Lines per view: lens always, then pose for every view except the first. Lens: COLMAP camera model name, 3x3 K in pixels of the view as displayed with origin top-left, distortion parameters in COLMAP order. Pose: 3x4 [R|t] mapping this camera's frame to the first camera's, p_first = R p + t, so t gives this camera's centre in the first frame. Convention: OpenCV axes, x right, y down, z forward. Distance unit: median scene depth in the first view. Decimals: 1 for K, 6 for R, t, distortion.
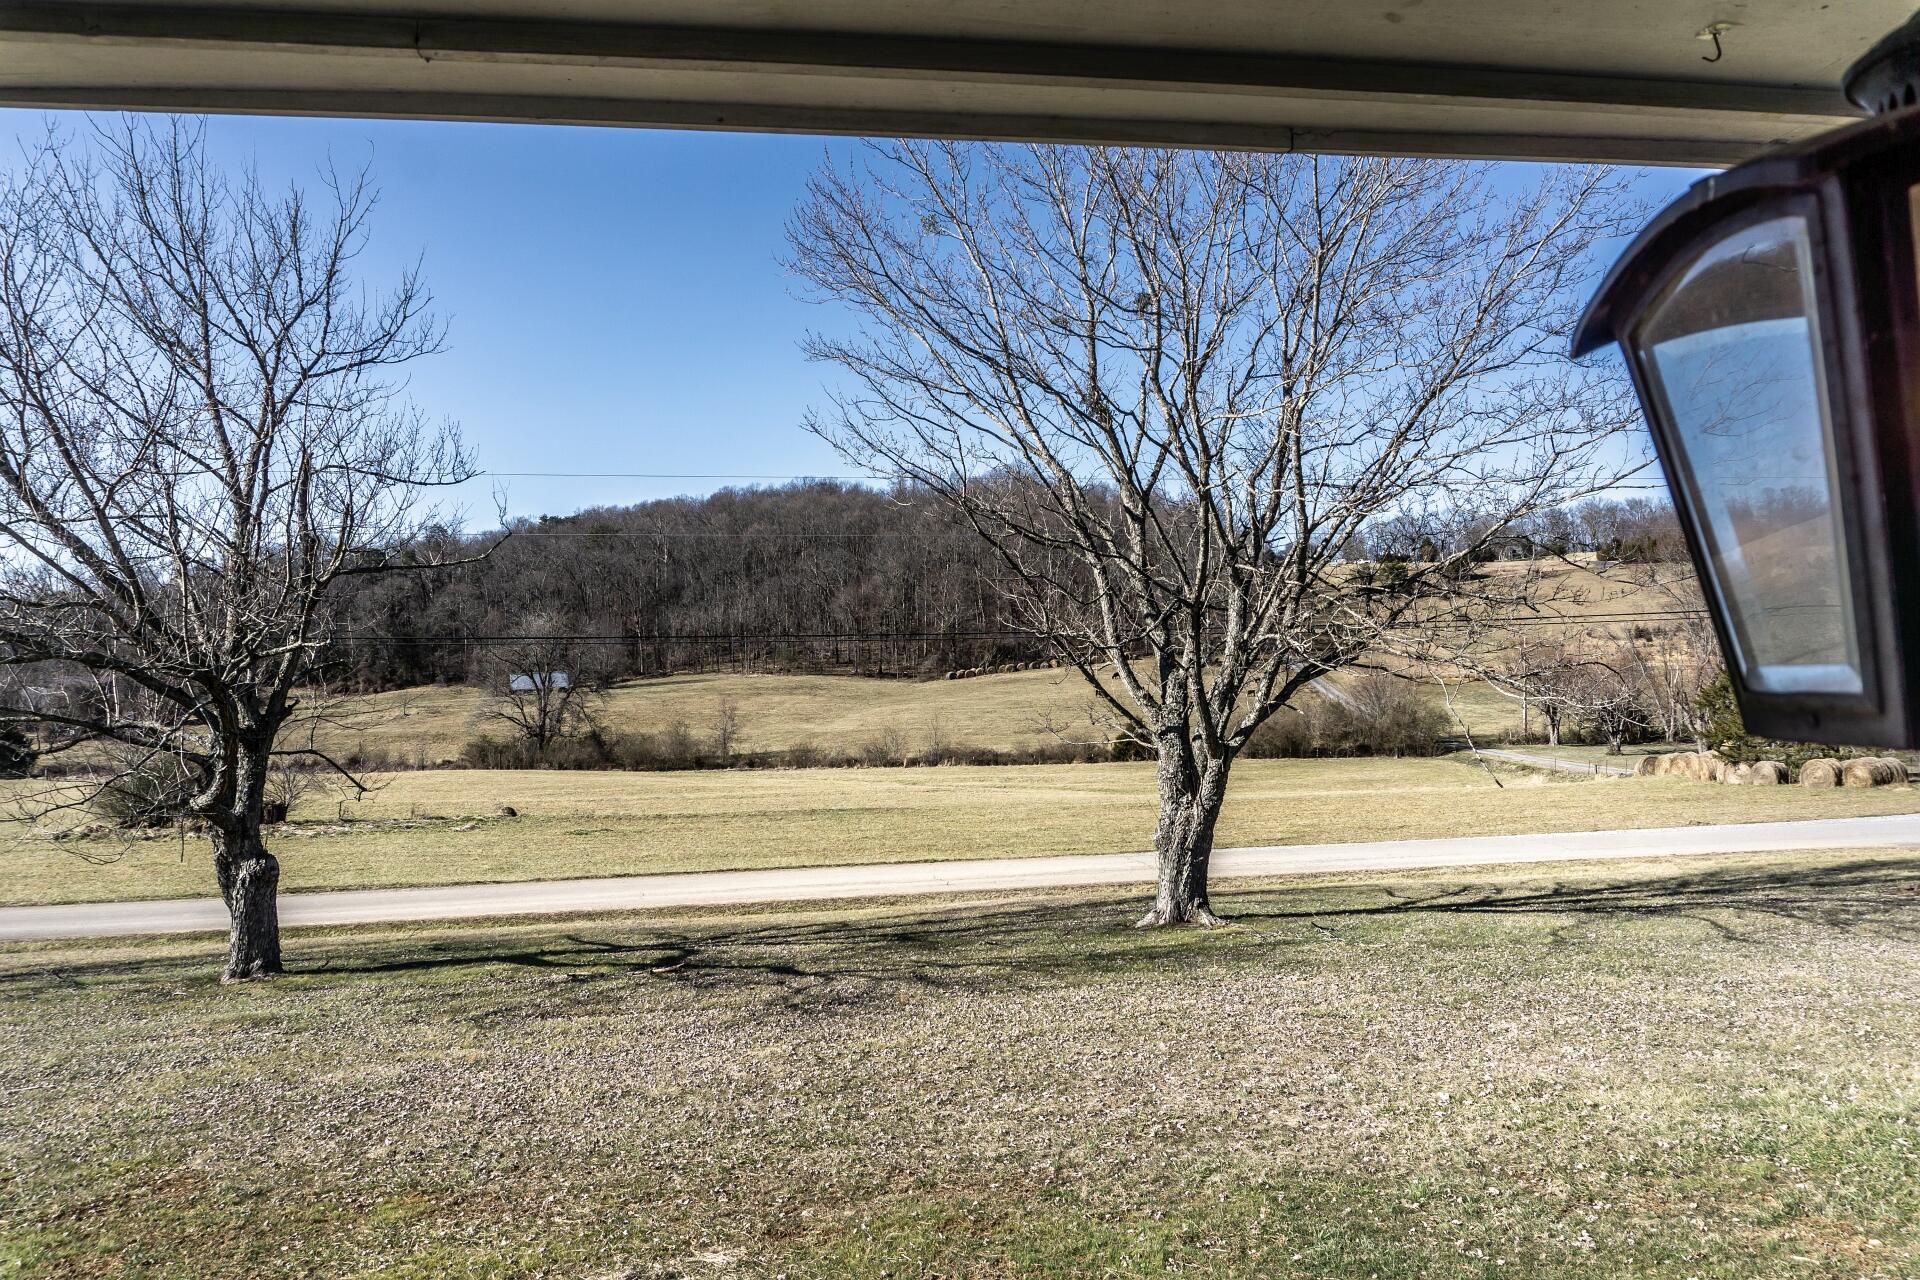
lens RADIAL K [[1278.7, 0, 966.5], [0, 1278.7, 634.0], [0, 0, 1]] dist [-0.030993, -0.001153]
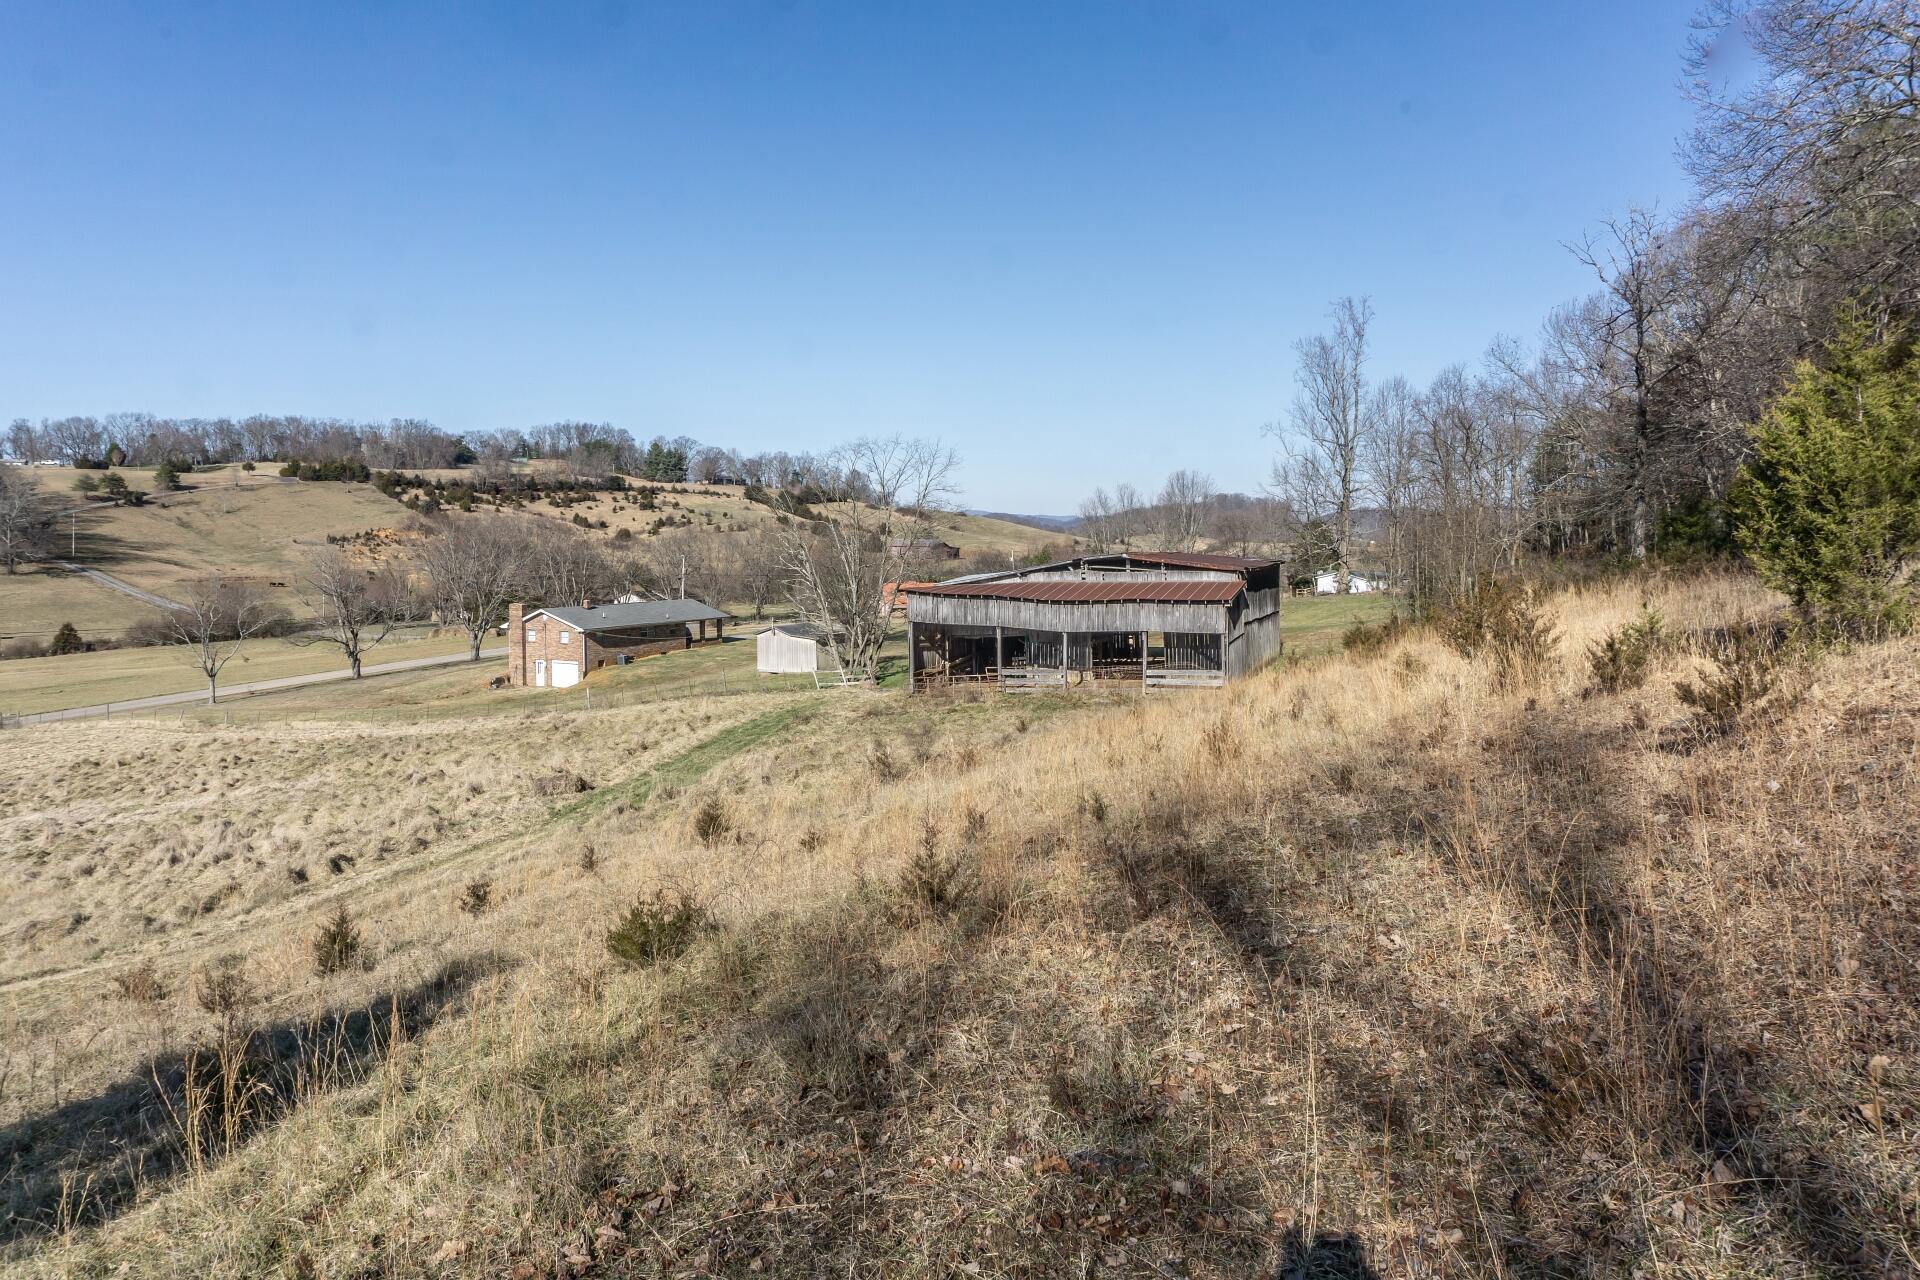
lens RADIAL K [[1297.1, 0, 951.3], [0, 1297.1, 559.6], [0, 0, 1]] dist [-0.002456, -0.017604]
pose [[0.536904, -0.014843, 0.843513, -0.600005], [-0.022072, 0.999256, 0.031633, -0.079077], [-0.843354, -0.035602, 0.536177, -0.660476]]
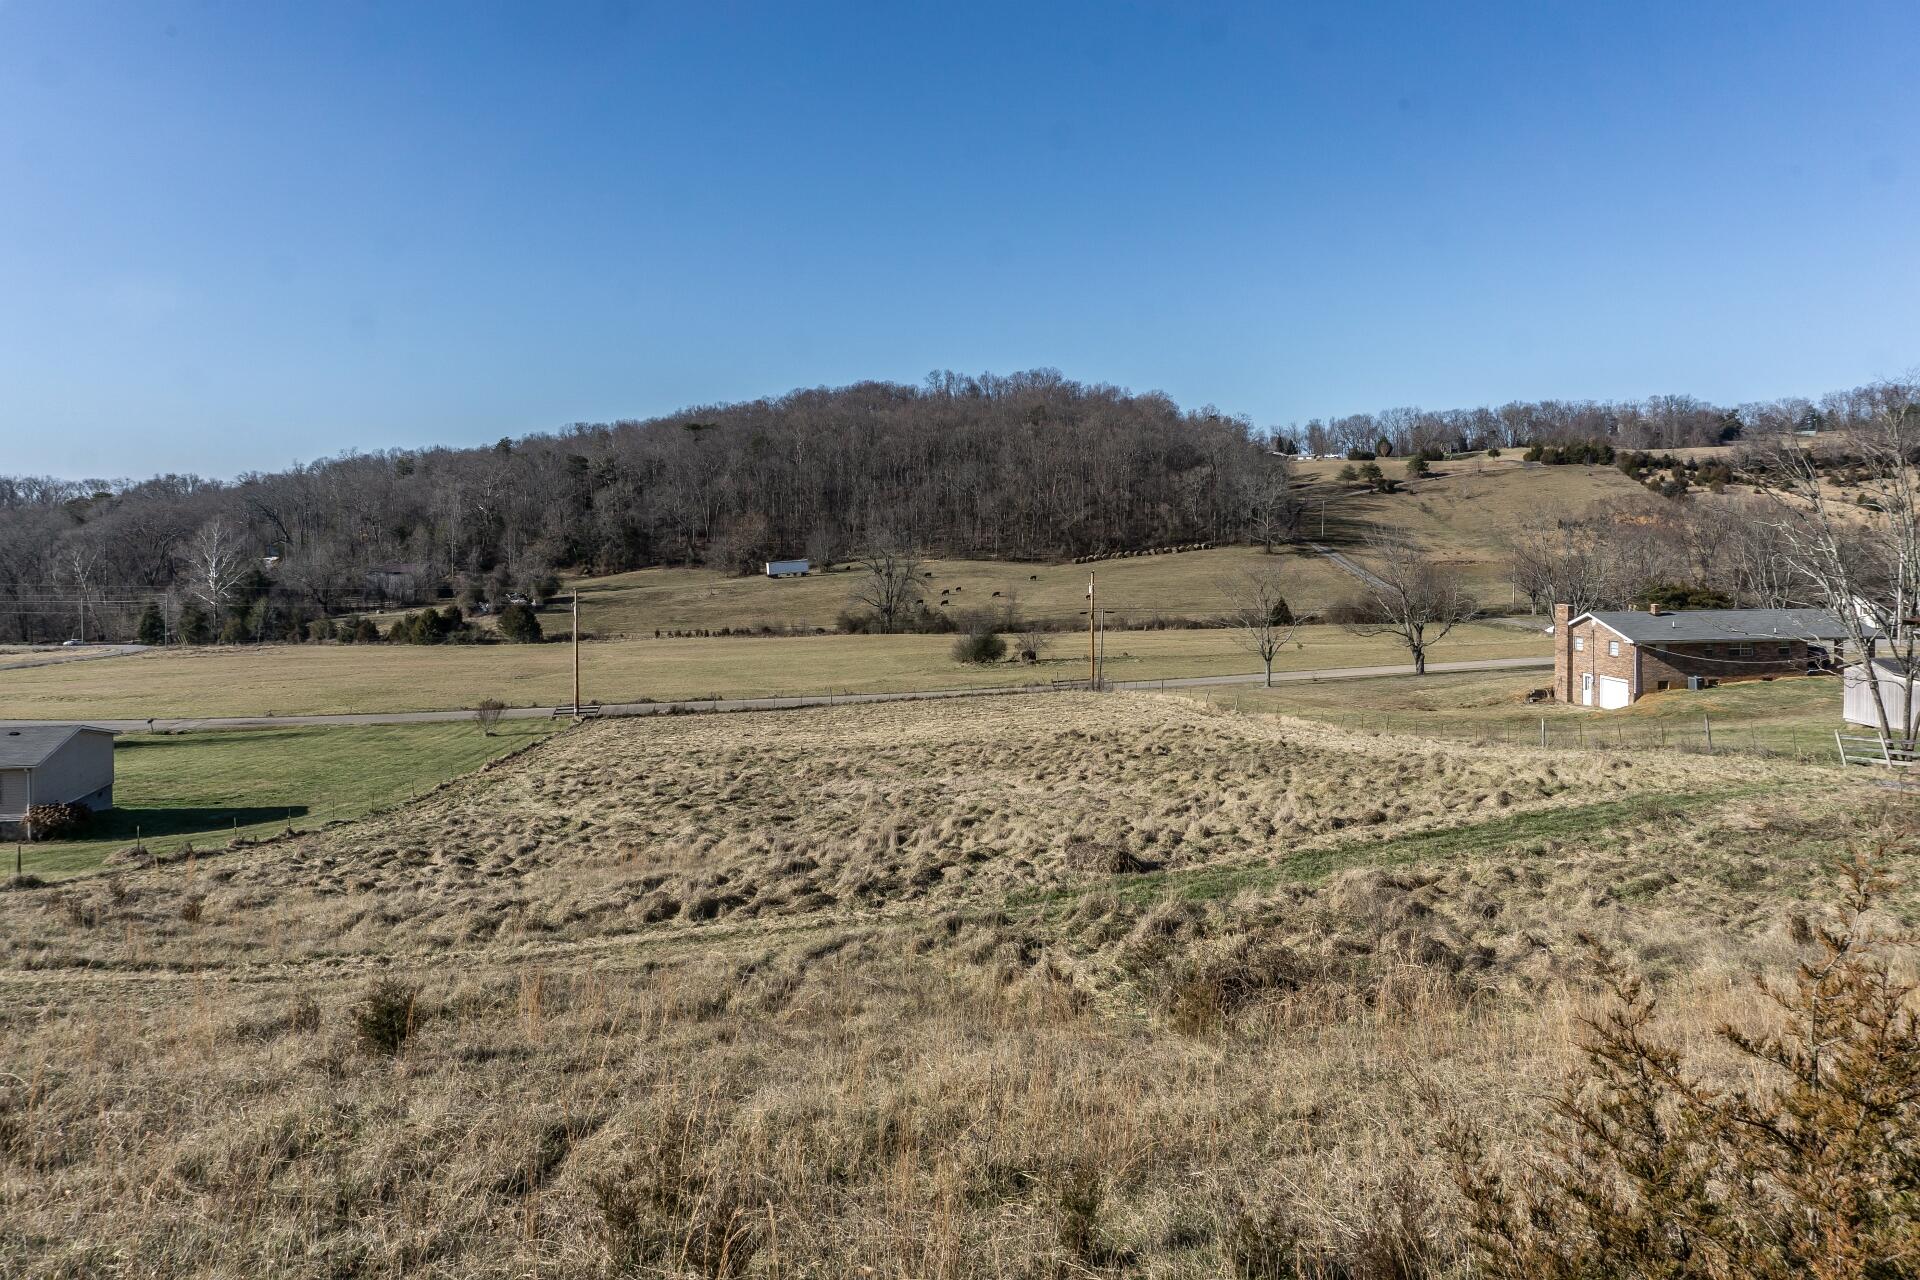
lens RADIAL K [[1303.5, 0, 963.9], [0, 1303.5, 549.7], [0, 0, 1]] dist [-0.025799, -0.002298]
pose [[0.996692, -0.003329, 0.081209, -0.430494], [-0.000526, 0.998876, 0.047400, -0.079826], [-0.081275, -0.047286, 0.995569, -0.643231]]
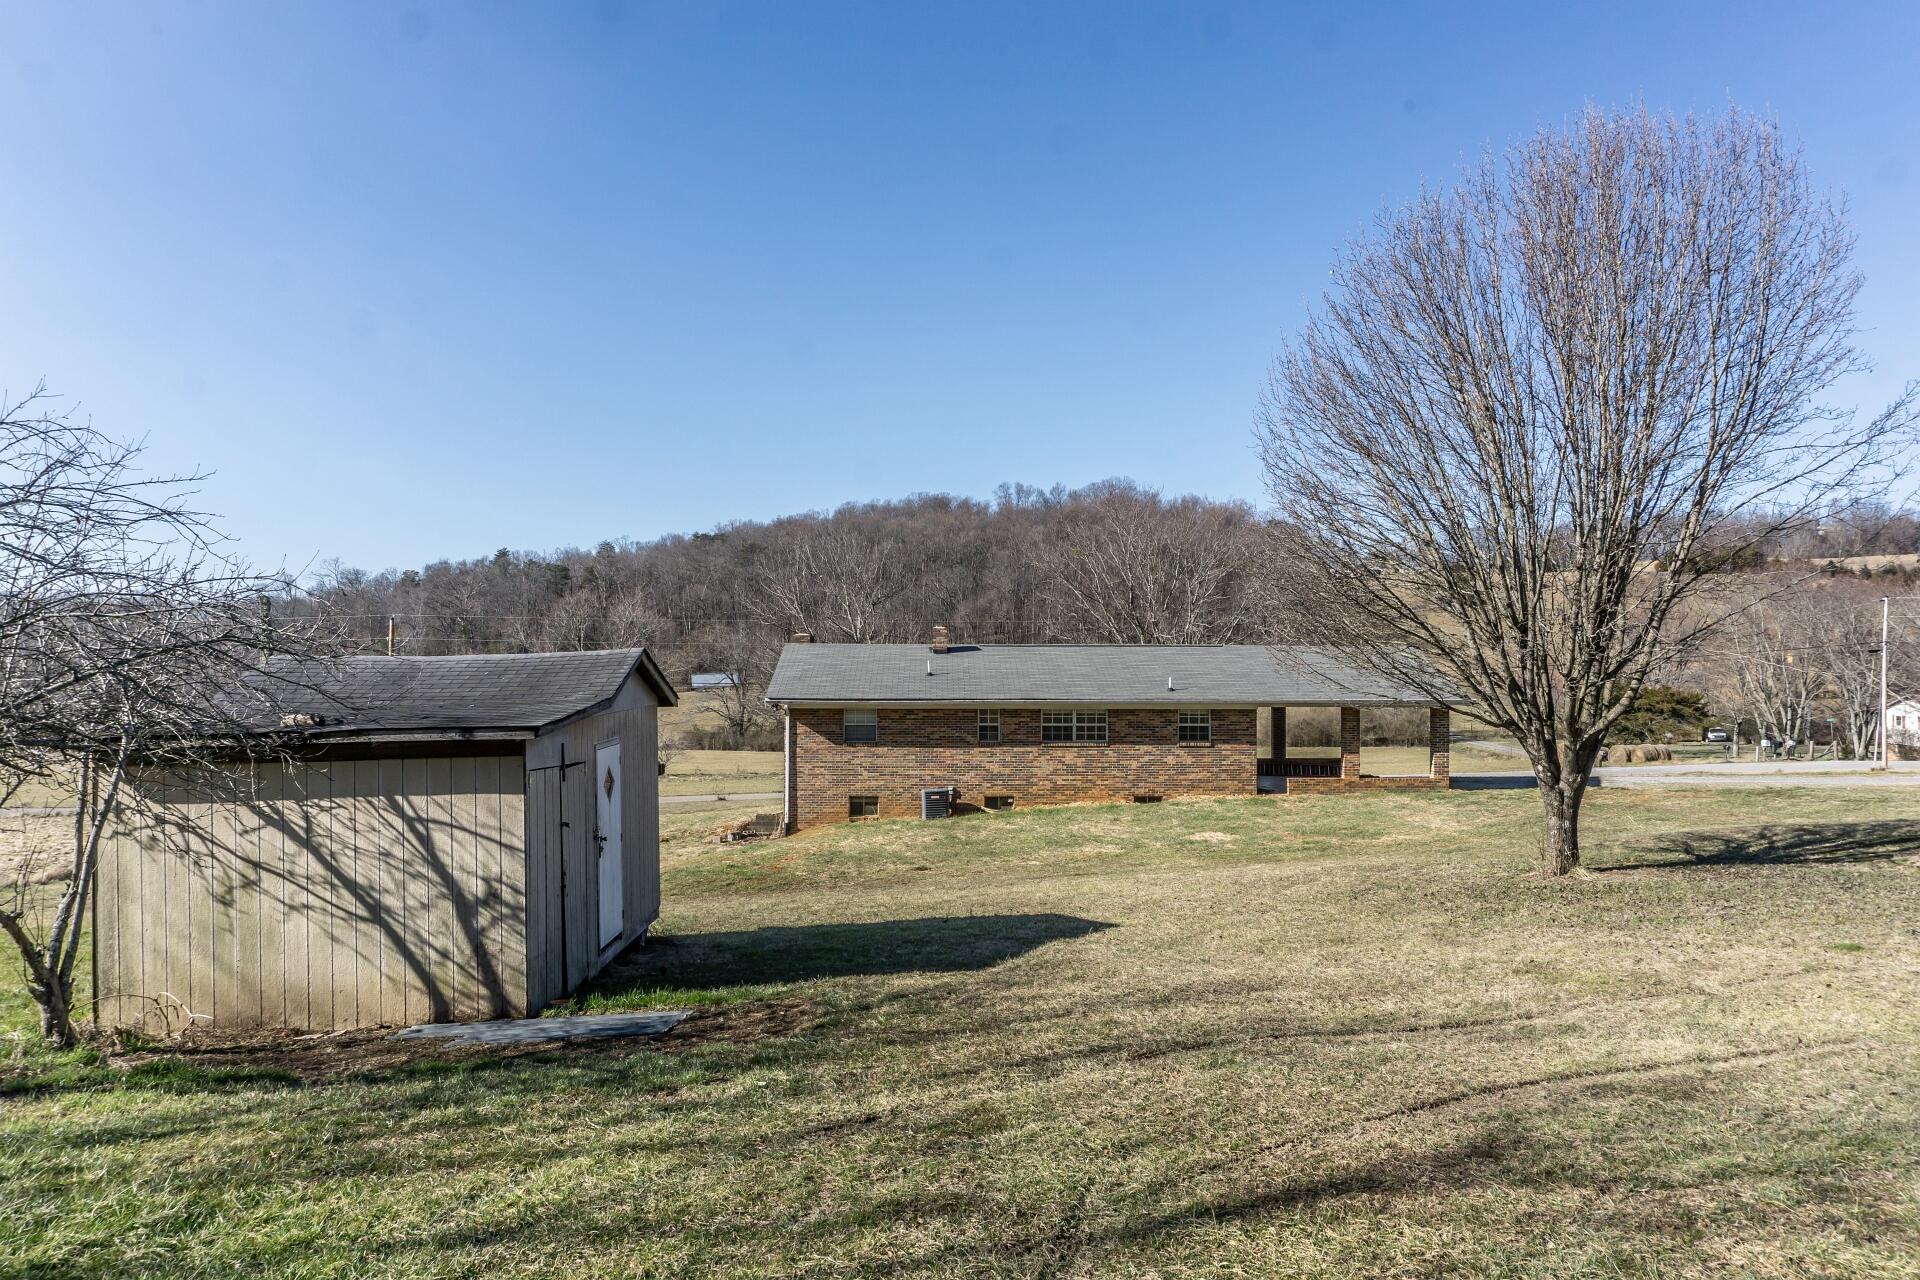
lens RADIAL K [[1283.1, 0, 966.6], [0, 1283.1, 642.3], [0, 0, 1]] dist [-0.026452, 0.000186]
pose [[0.997137, 0.003012, -0.075554, -0.007765], [-0.002160, 0.999933, 0.011358, -0.022125], [0.075583, -0.011162, 0.997077, -0.315548]]
